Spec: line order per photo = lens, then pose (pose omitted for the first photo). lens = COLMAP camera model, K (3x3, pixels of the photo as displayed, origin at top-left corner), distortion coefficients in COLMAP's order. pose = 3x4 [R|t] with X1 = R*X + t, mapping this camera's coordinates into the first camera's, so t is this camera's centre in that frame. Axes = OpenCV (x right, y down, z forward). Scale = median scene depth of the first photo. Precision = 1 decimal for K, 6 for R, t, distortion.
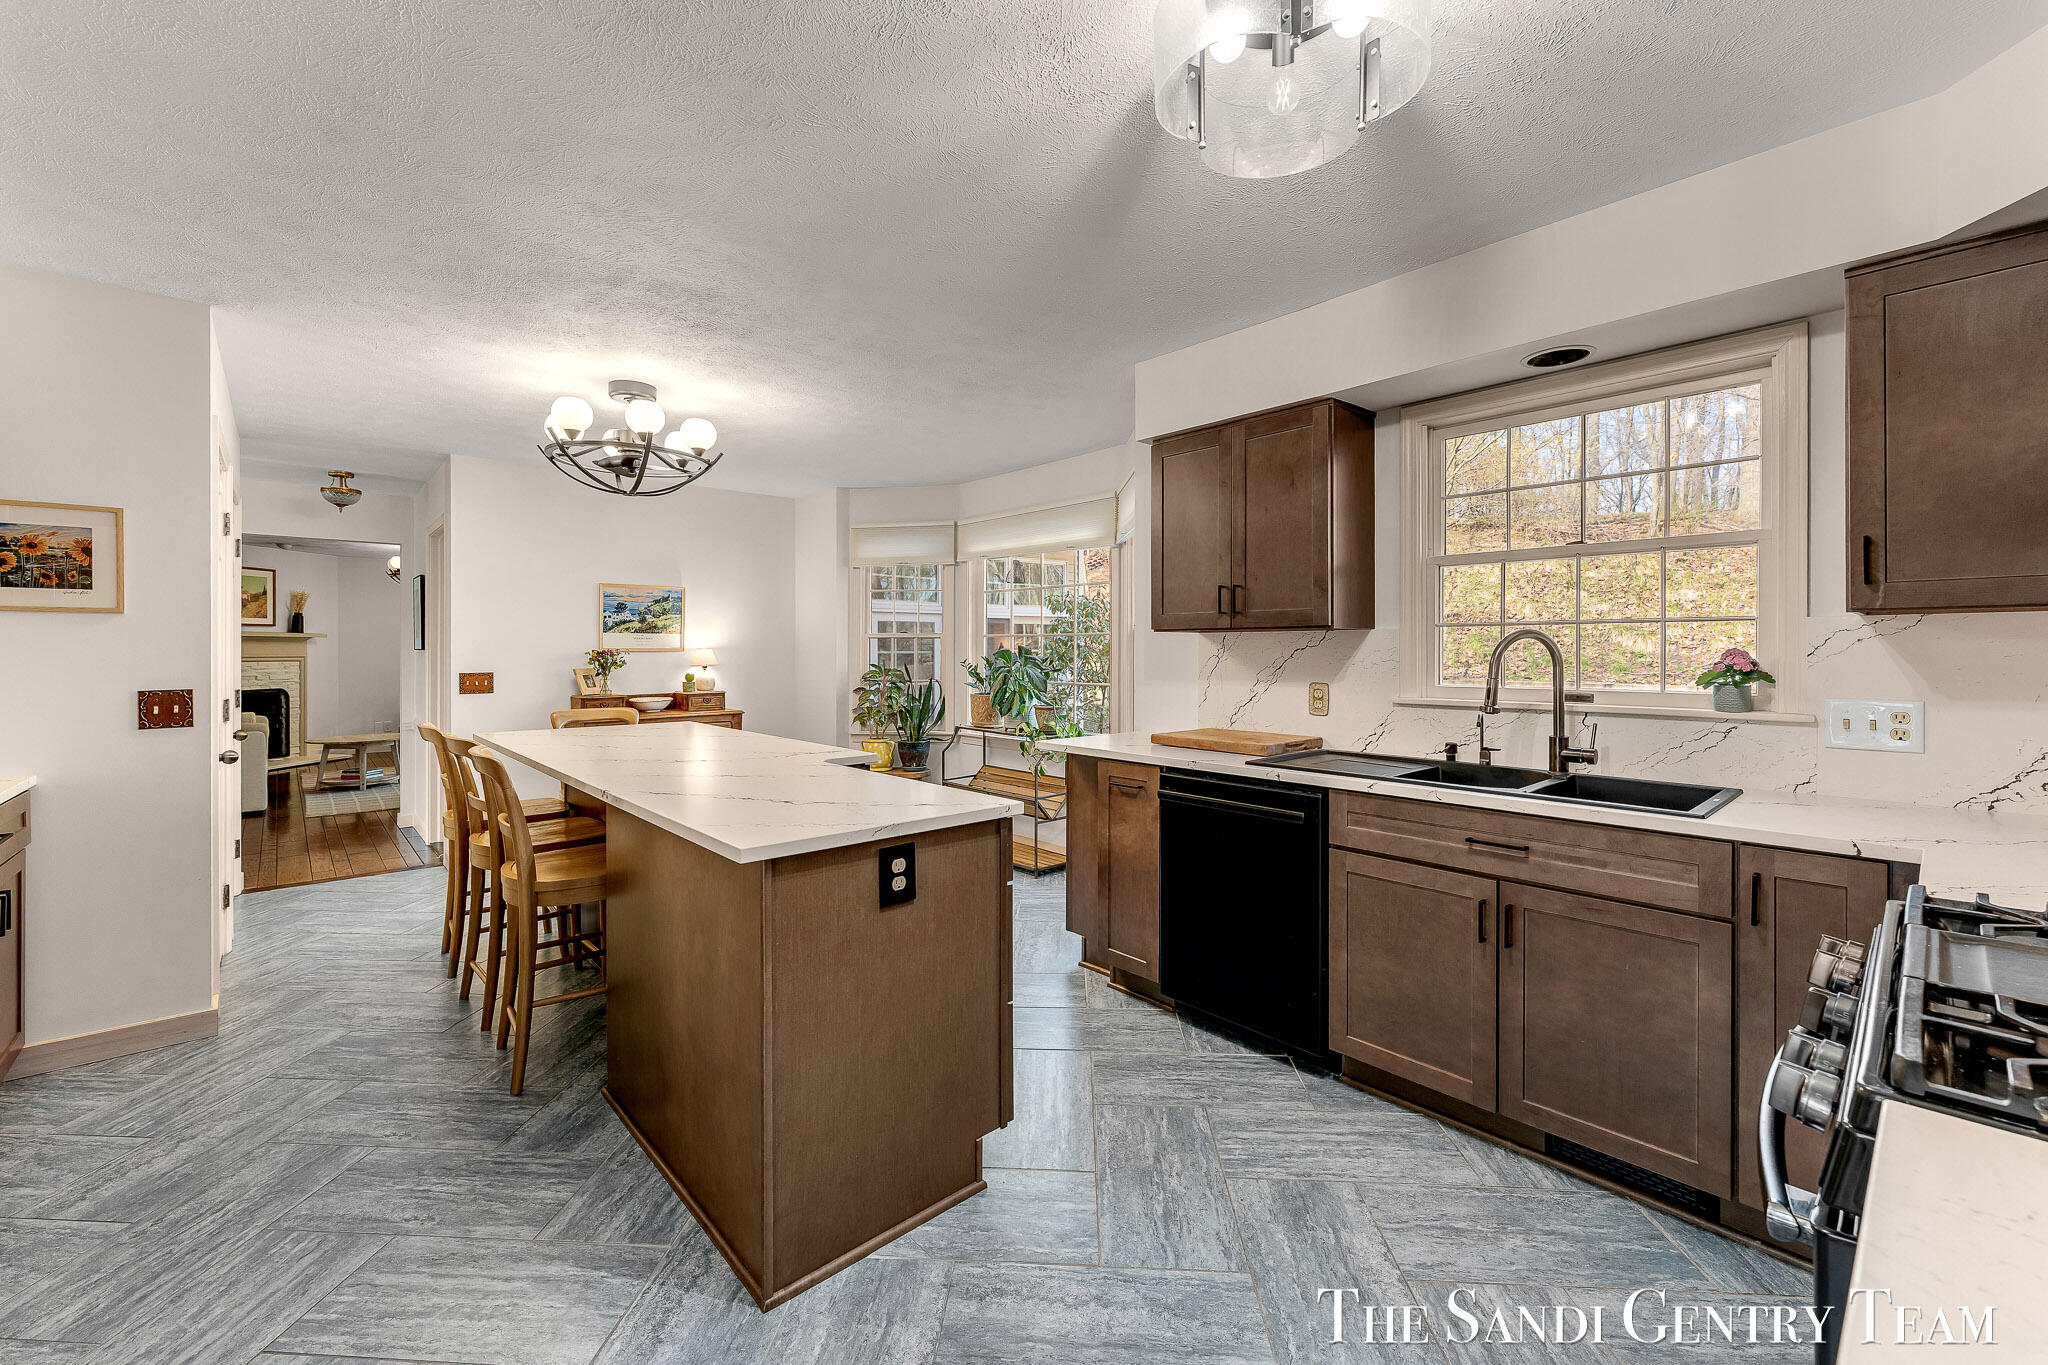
lens RADIAL K [[833.8, 0, 1026.1], [0, 833.8, 651.6], [0, 0, 1]] dist [-0.000937, 0.000489]
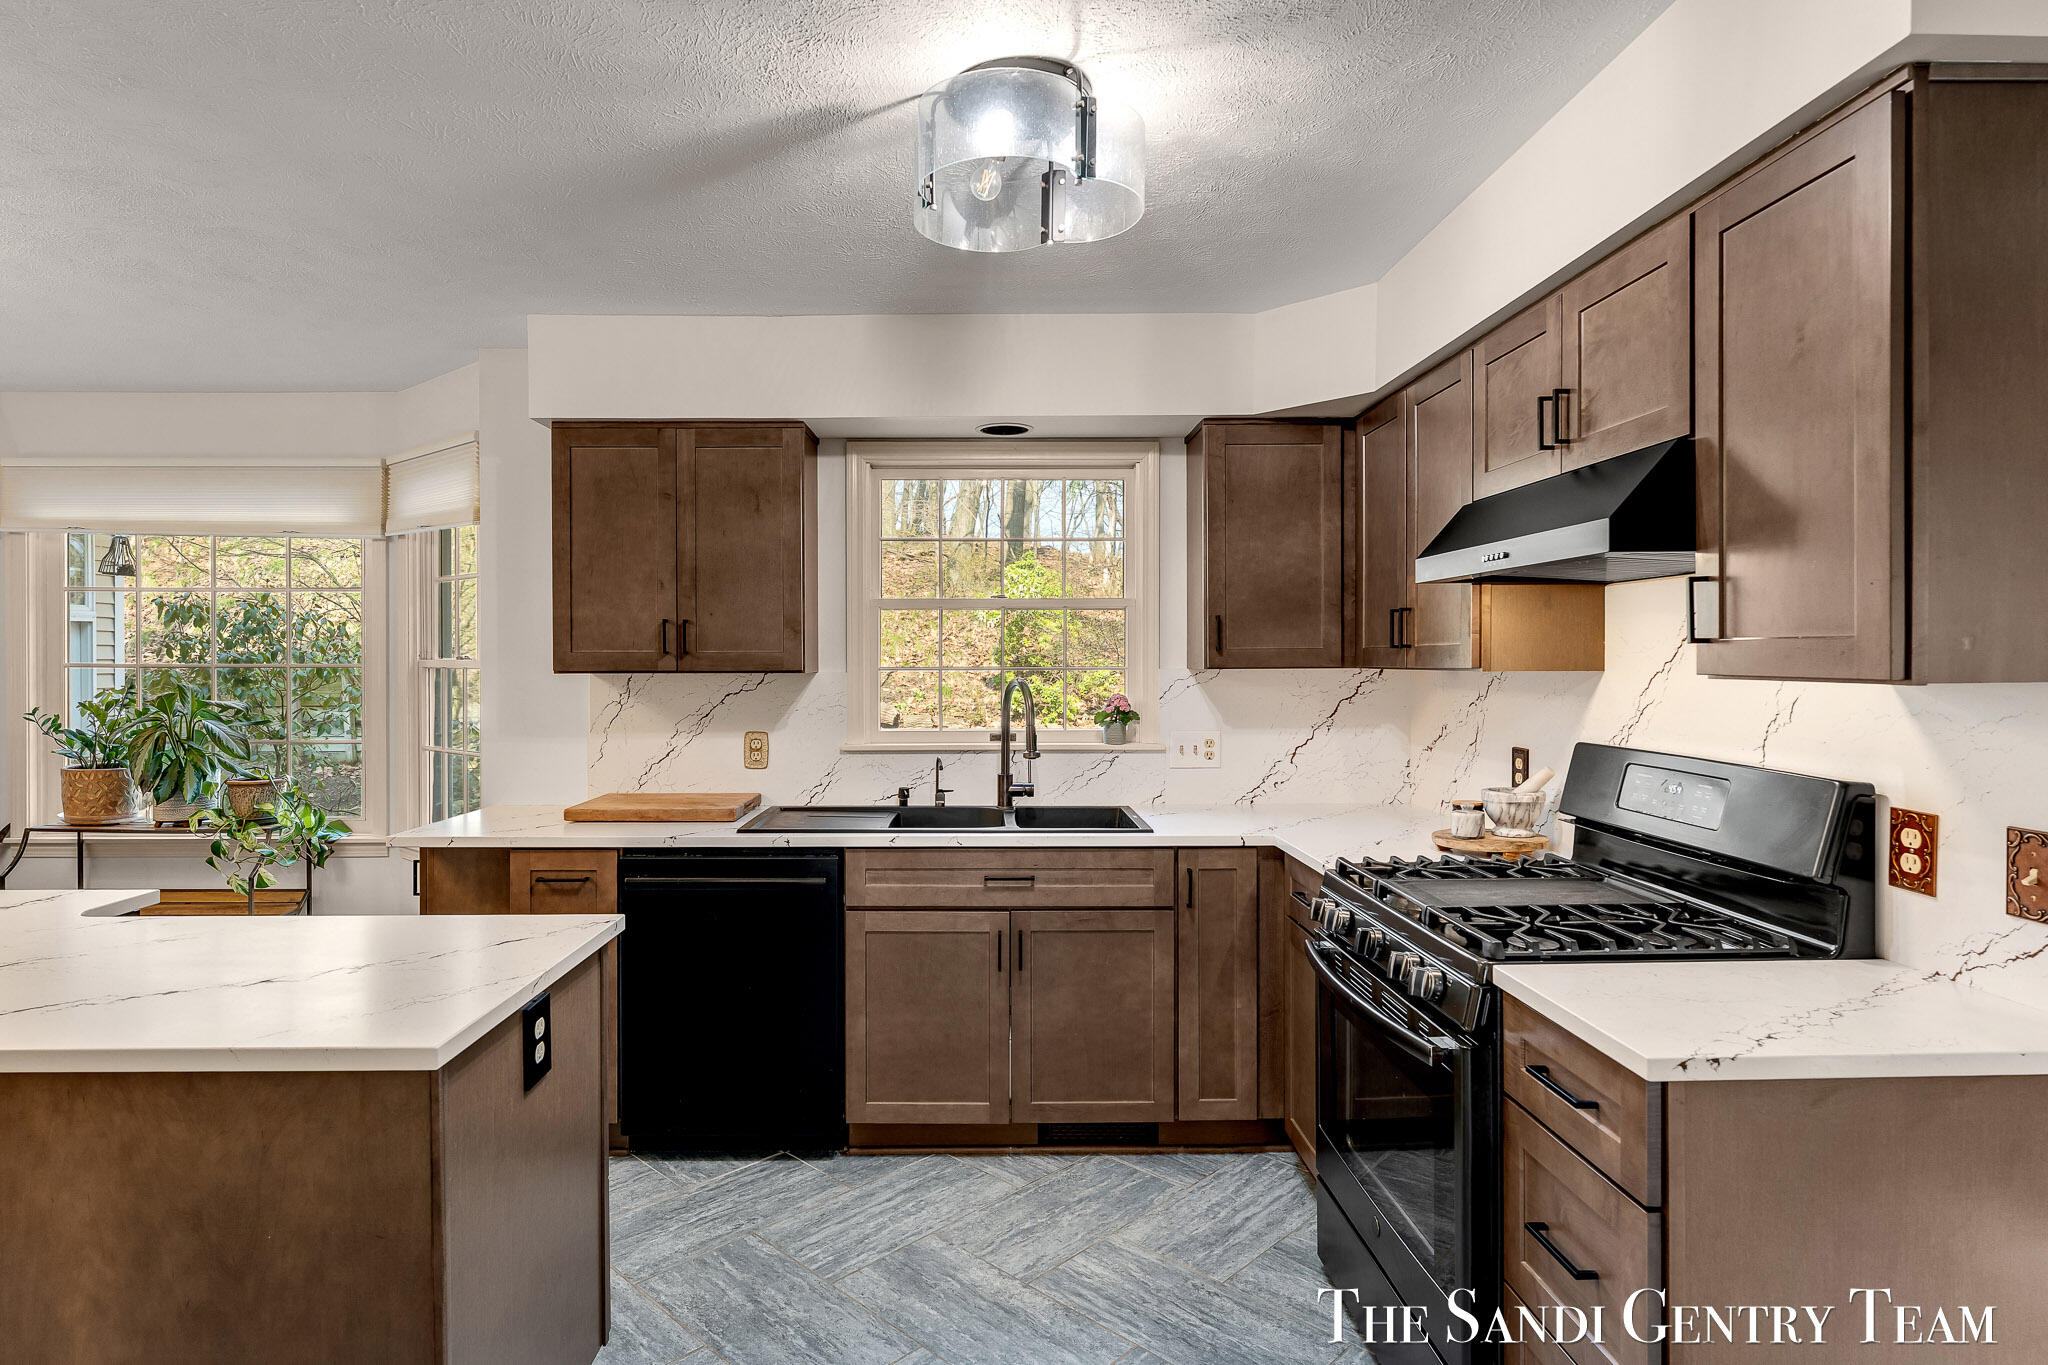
lens RADIAL K [[1092.7, 0, 985.7], [0, 1092.7, 673.3], [0, 0, 1]] dist [0.002939, 0.000956]
pose [[0.661833, -0.007670, 0.749612, -0.436451], [0.002101, 0.999963, 0.008377, -0.041402], [-0.749648, -0.003970, 0.661825, 0.061175]]
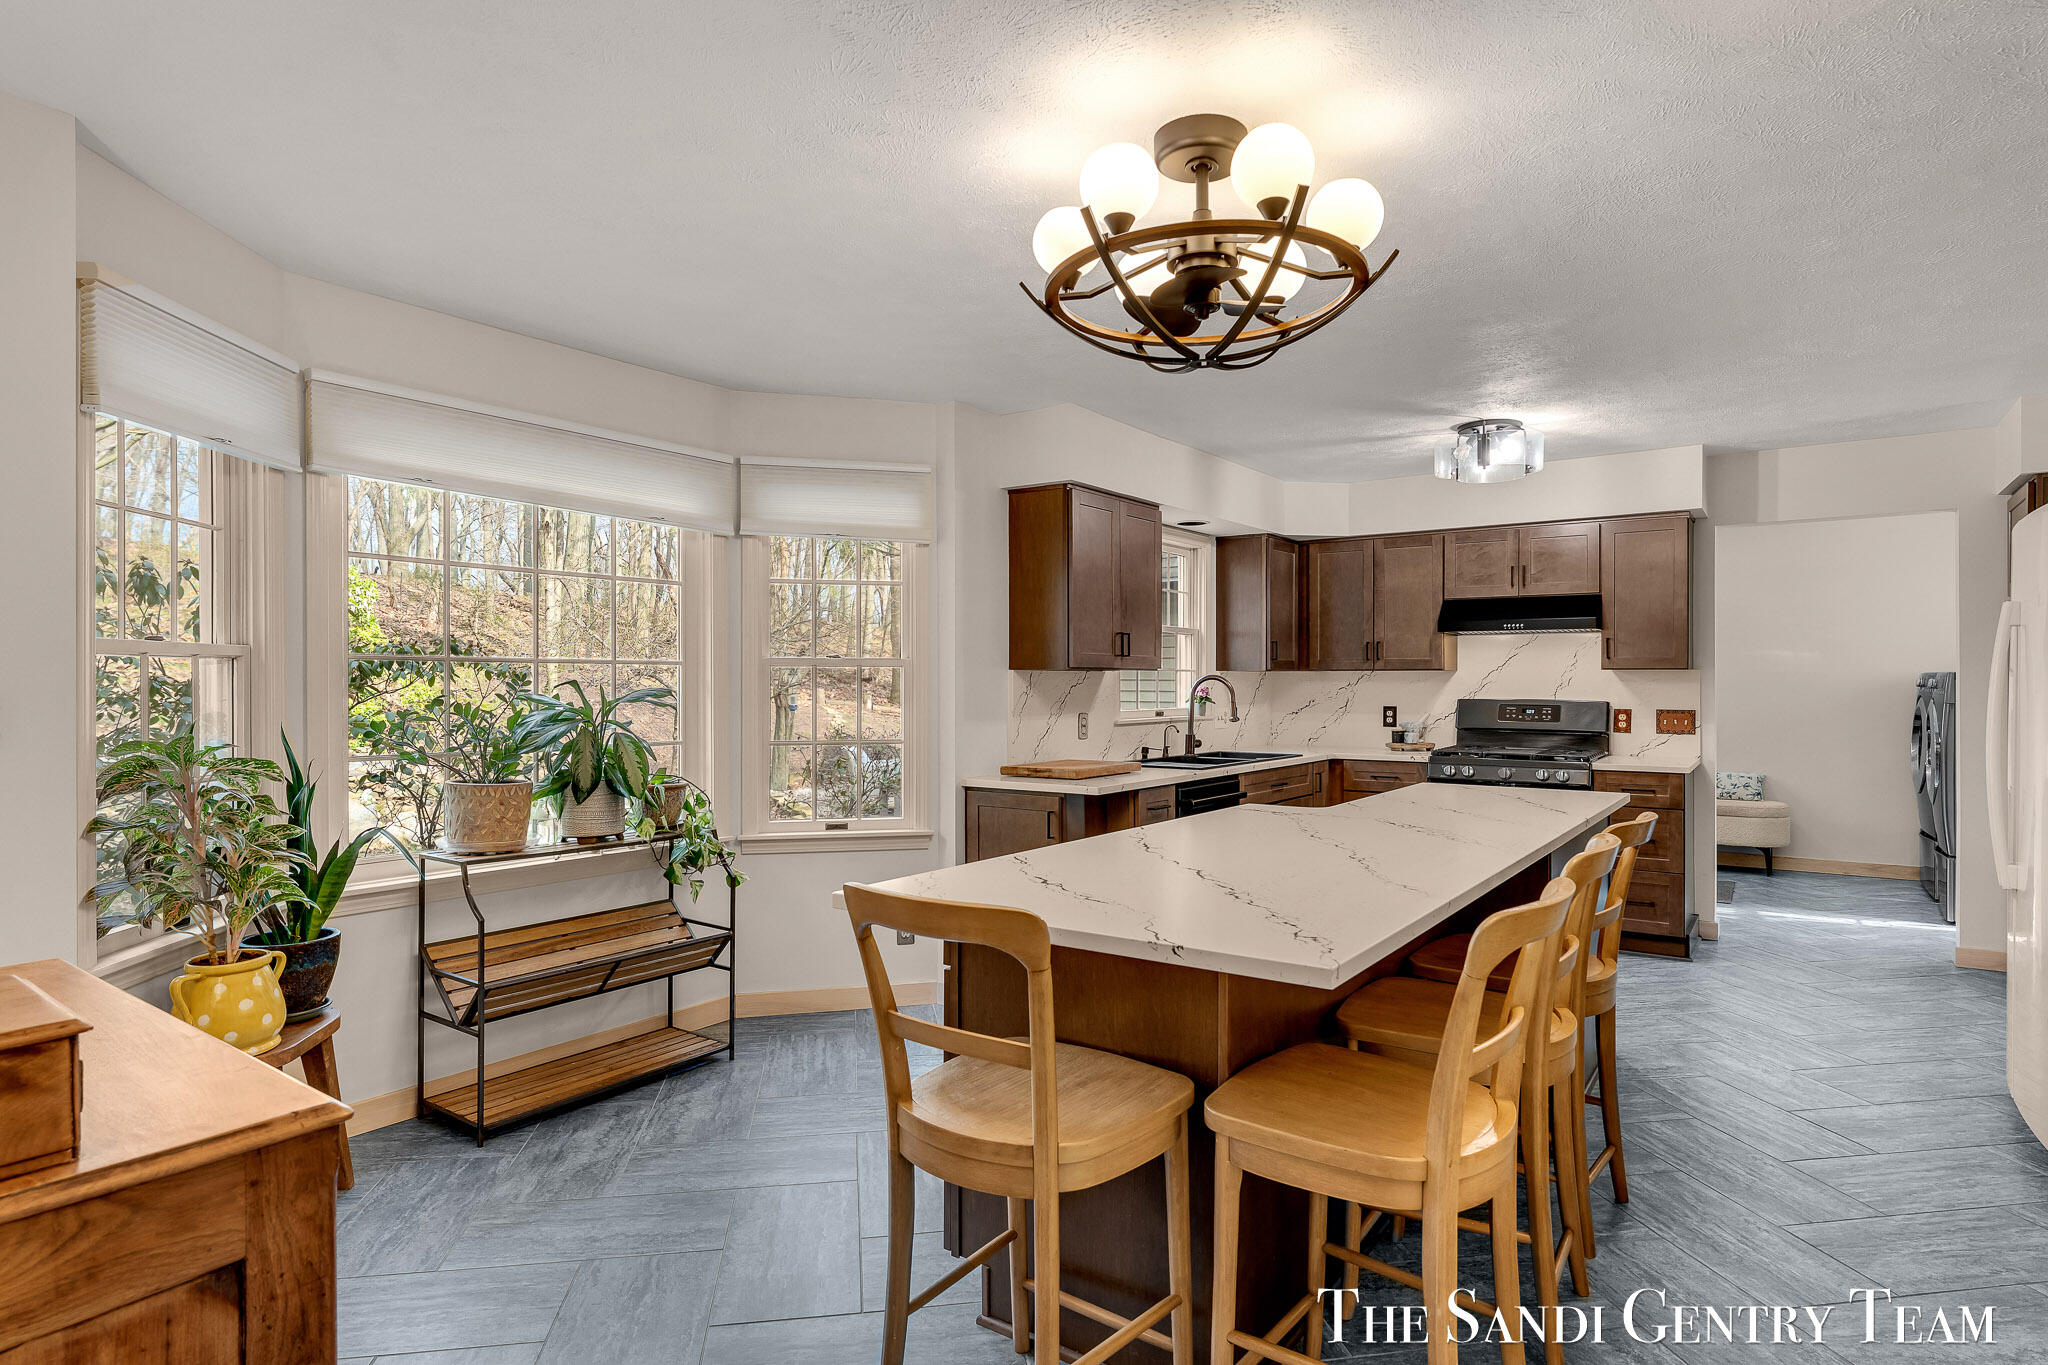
lens RADIAL K [[1092.7, 0, 1030.4], [0, 1092.7, 682.0], [0, 0, 1]] dist [0.002939, 0.000956]
pose [[-0.209664, 0.002478, 0.977770, -1.510686], [0.003549, 0.999992, -0.001774, -0.007316], [-0.977767, 0.003099, -0.209671, 1.739697]]
